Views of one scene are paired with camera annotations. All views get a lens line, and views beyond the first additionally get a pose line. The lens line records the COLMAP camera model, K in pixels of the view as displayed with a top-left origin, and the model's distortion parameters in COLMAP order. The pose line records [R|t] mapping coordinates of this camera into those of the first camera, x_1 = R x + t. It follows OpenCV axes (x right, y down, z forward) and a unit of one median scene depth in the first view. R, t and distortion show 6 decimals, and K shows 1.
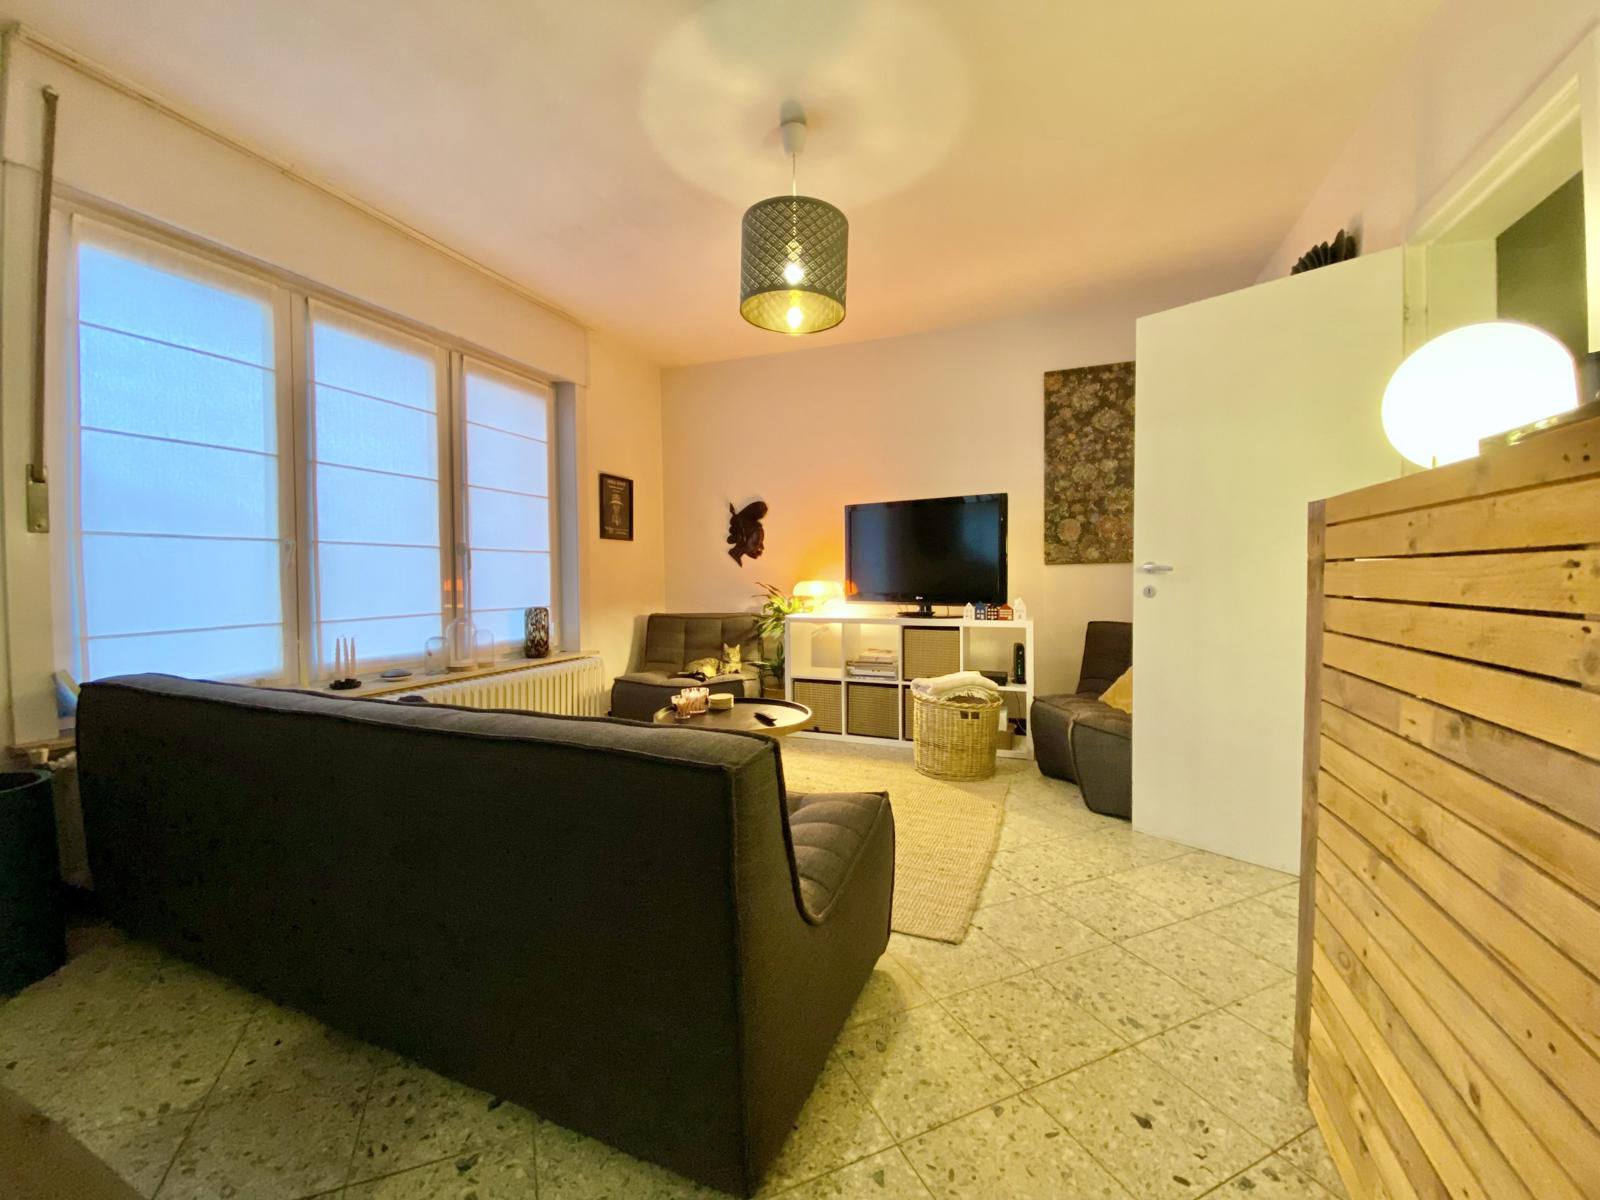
lens RADIAL K [[652.0, 0, 795.0], [0, 652.0, 605.2], [0, 0, 1]] dist [-0.002351, -0.007530]
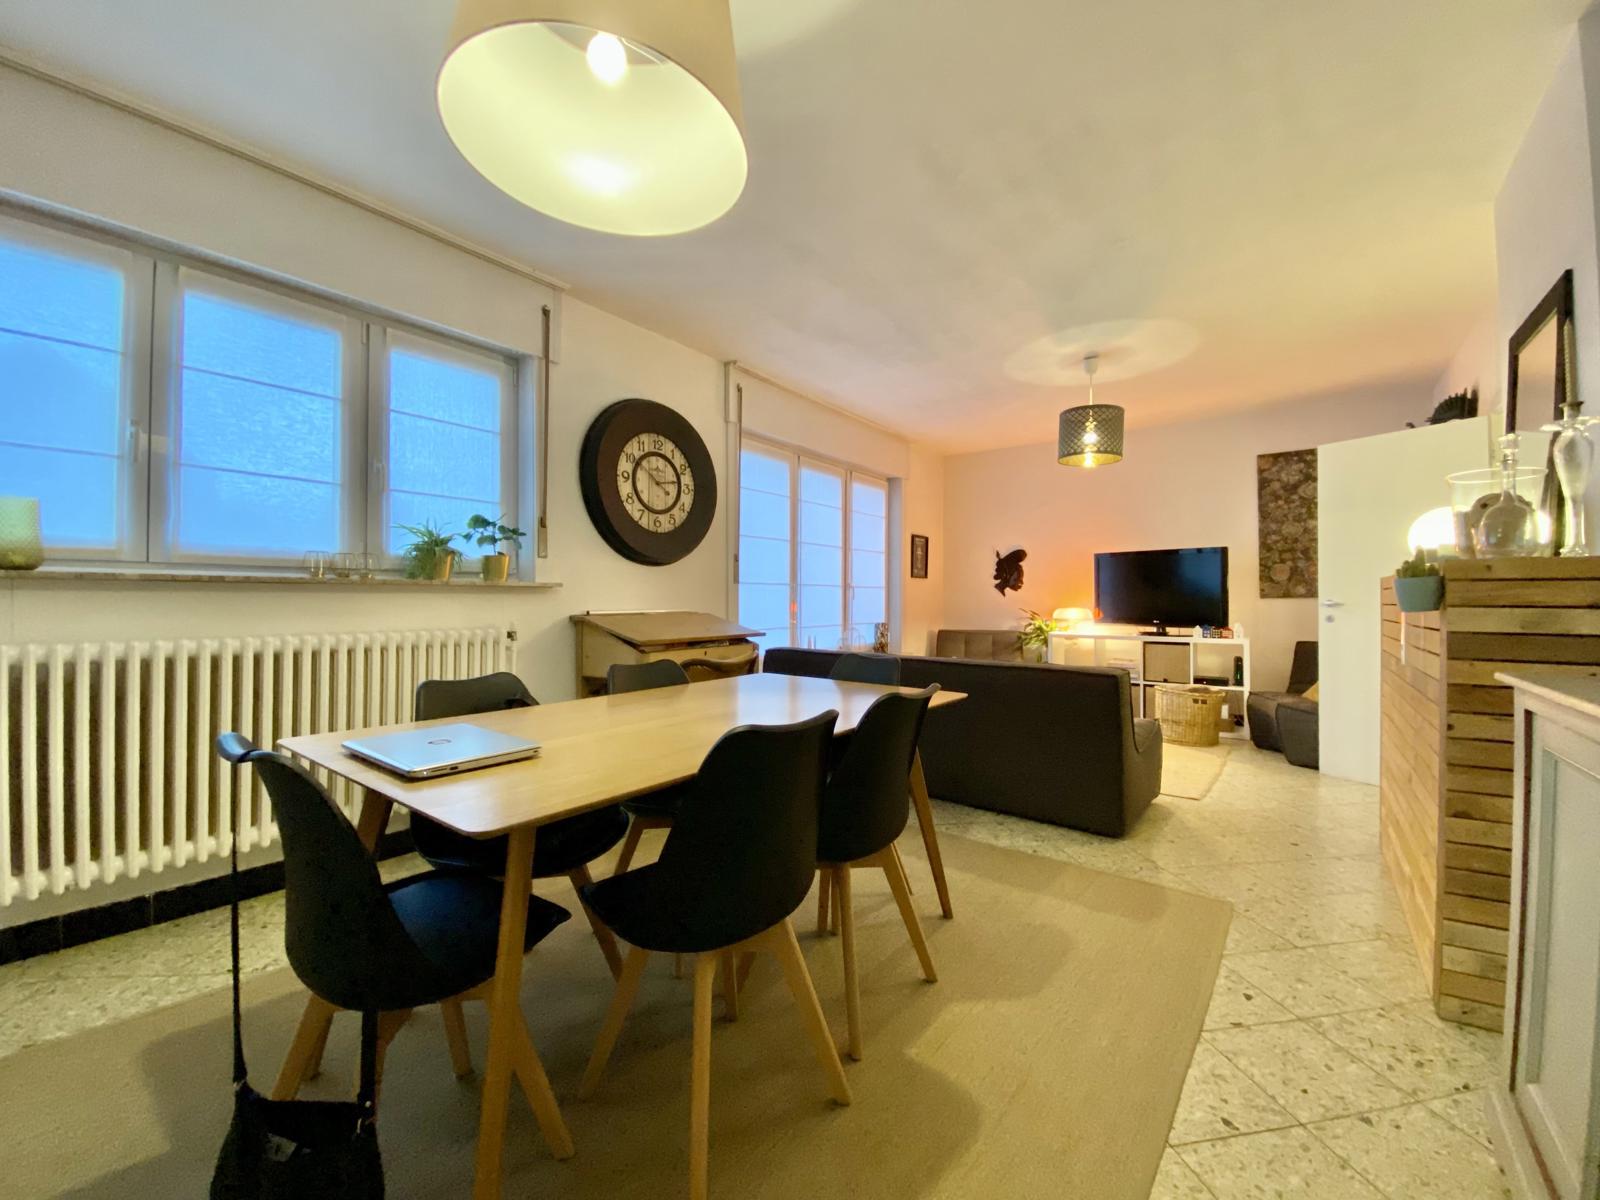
lens RADIAL K [[652.0, 0, 794.7], [0, 652.0, 598.1], [0, 0, 1]] dist [-0.002351, -0.007530]
pose [[0.961959, 0.005847, -0.273130, -0.170912], [-0.018361, 0.998894, -0.043281, 0.013017], [0.272575, 0.046649, 0.961003, -0.545681]]
